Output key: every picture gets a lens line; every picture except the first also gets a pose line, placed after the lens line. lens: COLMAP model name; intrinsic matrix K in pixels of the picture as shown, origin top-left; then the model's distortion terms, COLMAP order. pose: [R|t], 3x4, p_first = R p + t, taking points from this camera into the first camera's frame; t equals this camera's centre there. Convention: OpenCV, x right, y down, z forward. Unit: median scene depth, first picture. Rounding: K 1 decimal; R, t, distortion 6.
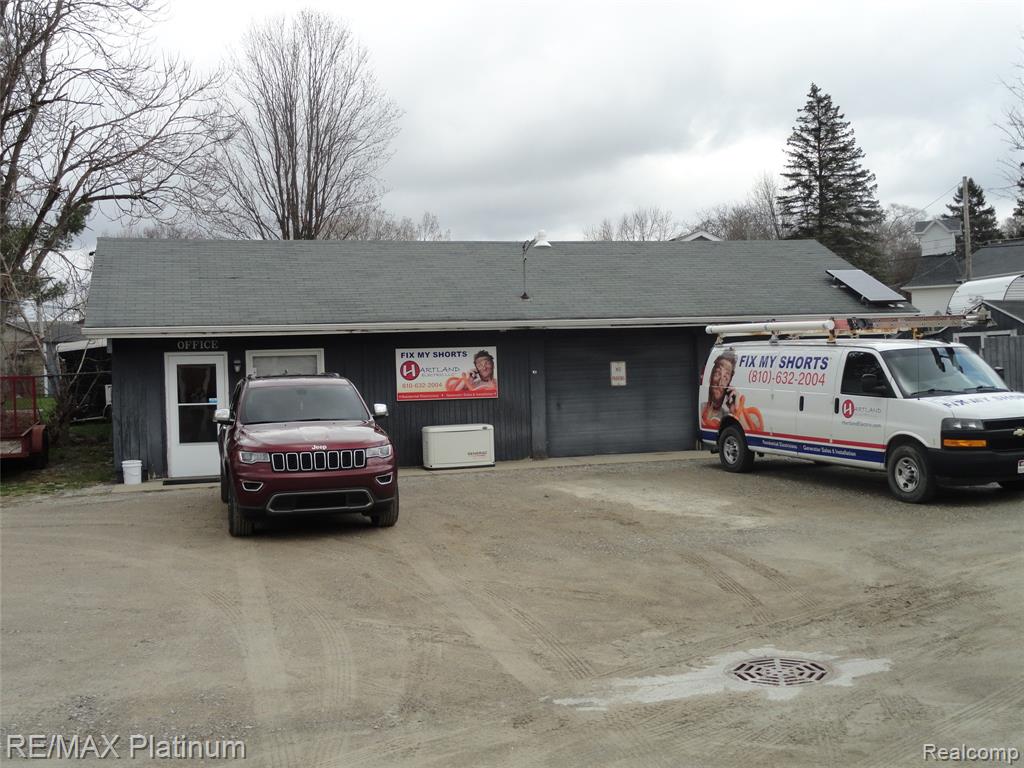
lens RADIAL K [[1102.1, 0, 512.0], [0, 1102.1, 383.0], [0, 0, 1]] dist [-0.022539, 0.000000]
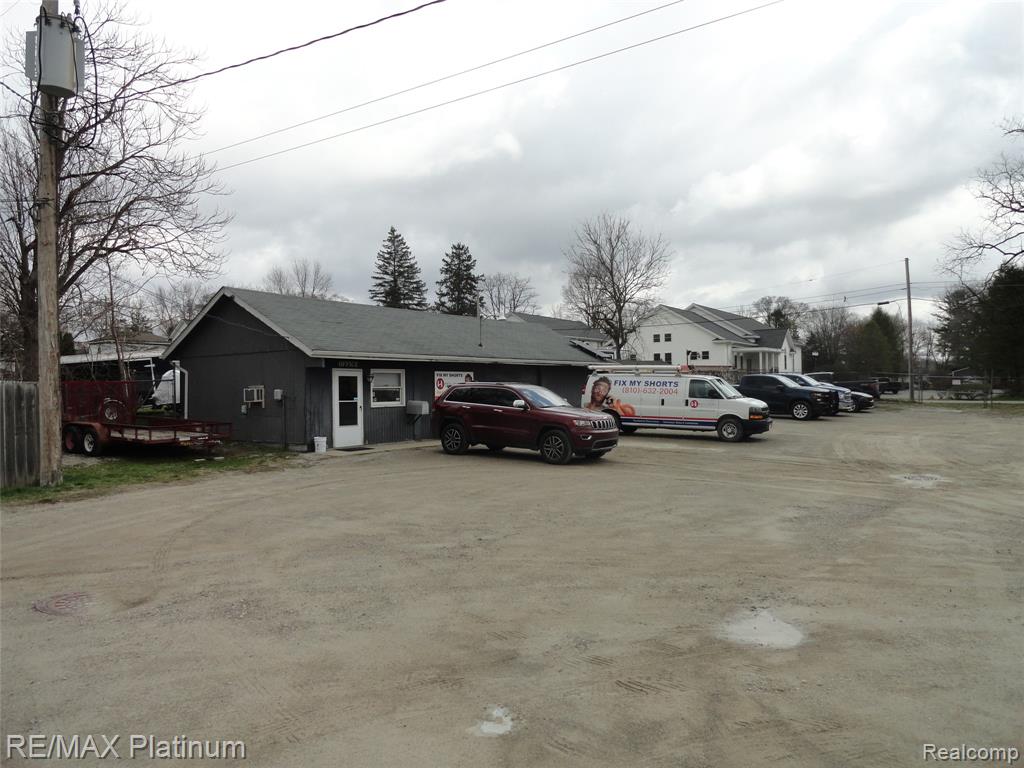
lens RADIAL K [[697.0, 0, 516.7], [0, 697.0, 384.4], [0, 0, 1]] dist [-0.002197, 0.002292]
pose [[0.797891, 0.024733, 0.602294, -0.711472], [-0.007239, 0.999479, -0.031454, 0.025192], [-0.602758, 0.020737, 0.797654, 0.047176]]
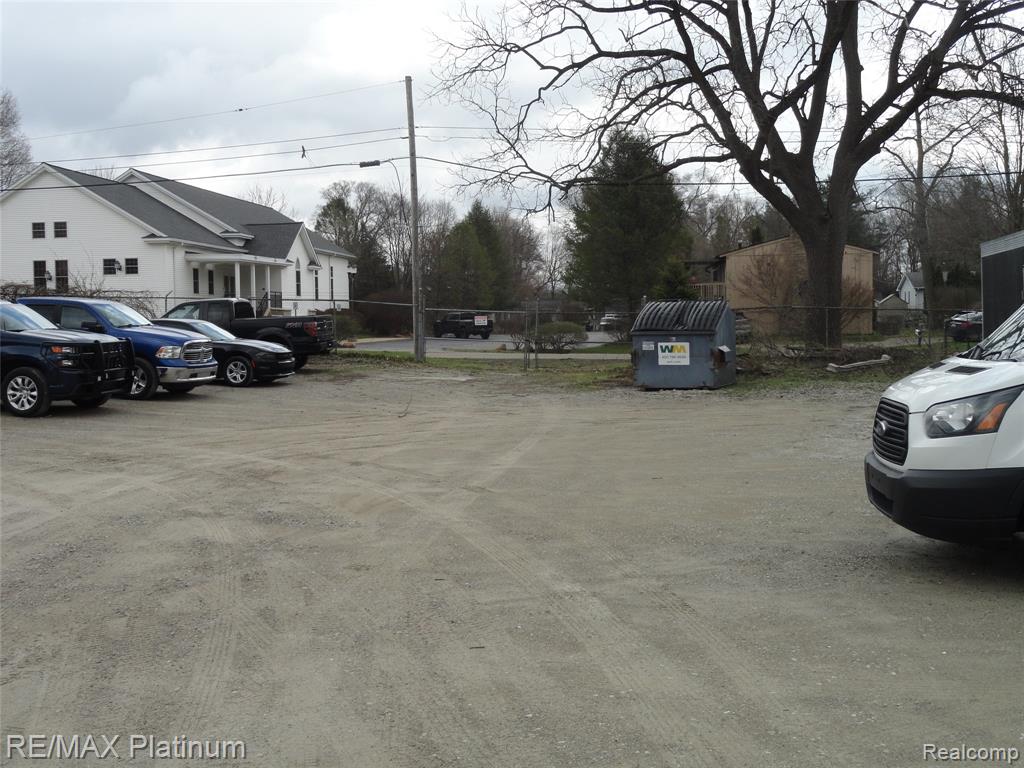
lens RADIAL K [[1102.1, 0, 511.4], [0, 1102.1, 383.3], [0, 0, 1]] dist [-0.022539, 0.000000]
pose [[0.445310, -0.021297, 0.895123, -0.465881], [0.002028, 0.999739, 0.022776, 0.017995], [-0.895374, -0.008327, 0.445237, 0.066420]]
